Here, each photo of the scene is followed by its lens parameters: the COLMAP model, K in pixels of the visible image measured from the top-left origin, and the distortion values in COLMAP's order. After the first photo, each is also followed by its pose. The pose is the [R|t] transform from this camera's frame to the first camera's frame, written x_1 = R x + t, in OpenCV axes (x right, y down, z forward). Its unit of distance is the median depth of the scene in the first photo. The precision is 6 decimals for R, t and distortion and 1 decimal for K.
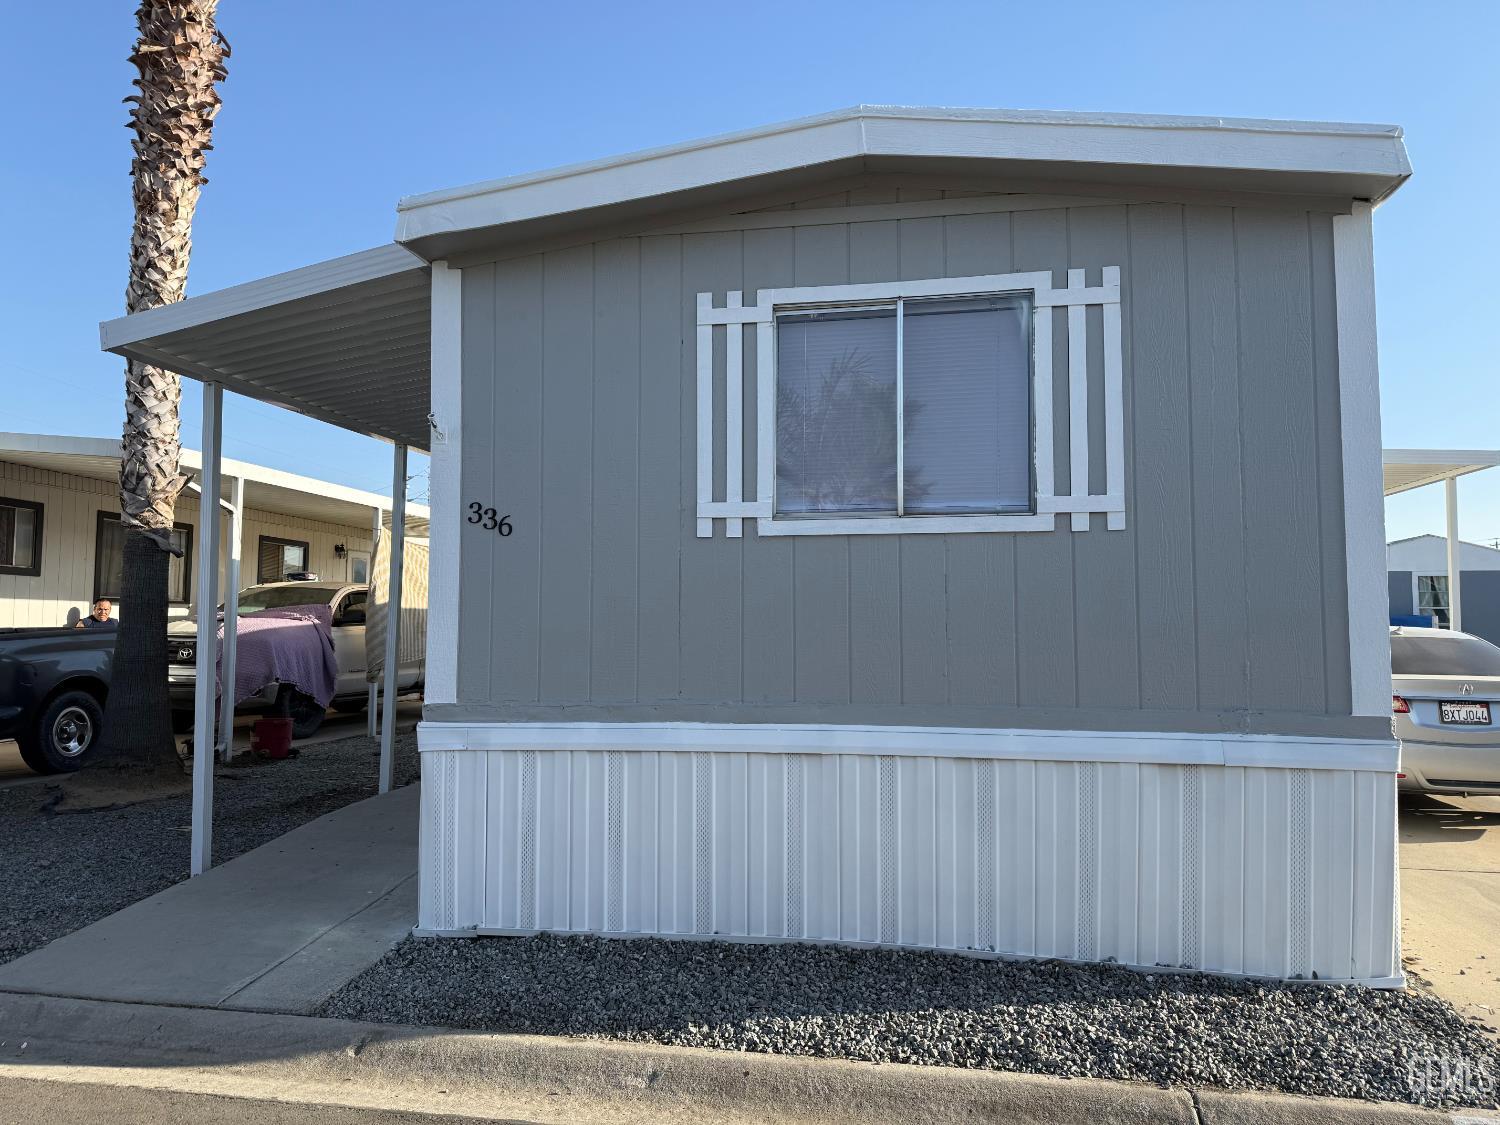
lens RADIAL K [[982.2, 0, 752.2], [0, 982.2, 568.4], [0, 0, 1]] dist [-0.006815, -0.027641]
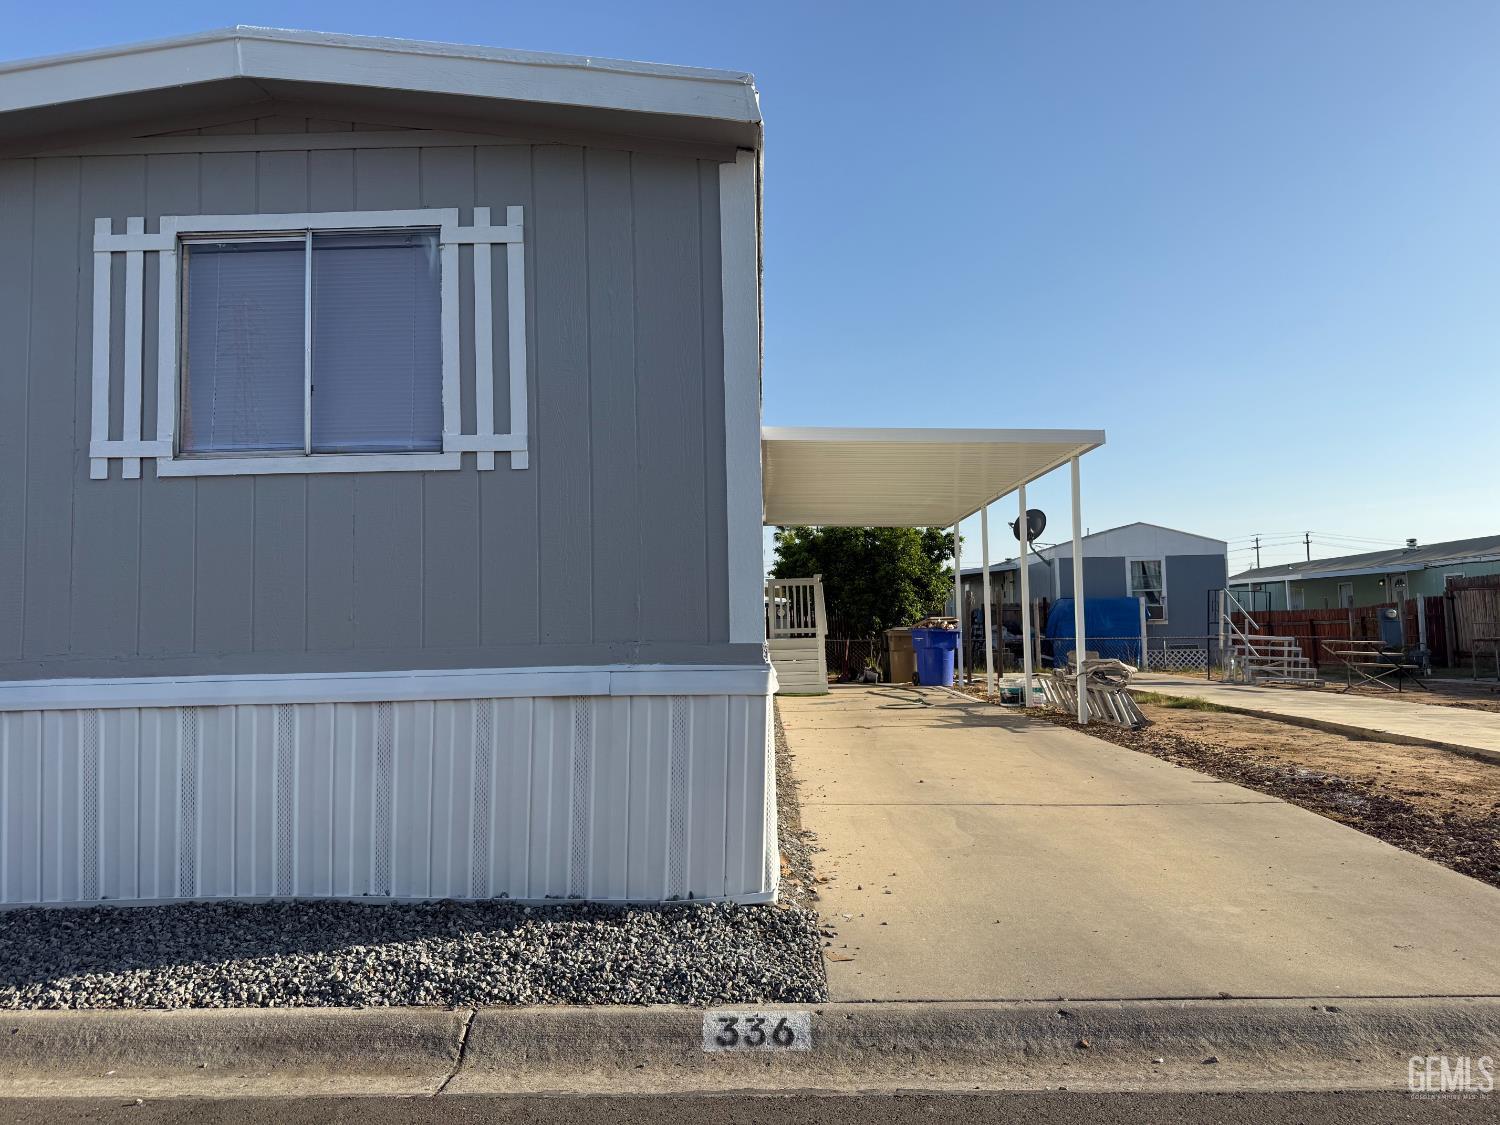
lens RADIAL K [[982.2, 0, 752.2], [0, 982.2, 568.4], [0, 0, 1]] dist [-0.006815, -0.027641]
pose [[0.981390, -0.013352, 0.191562, 0.415993], [0.013224, 0.999911, 0.001946, 0.065456], [-0.191571, 0.000624, 0.981479, -0.031288]]
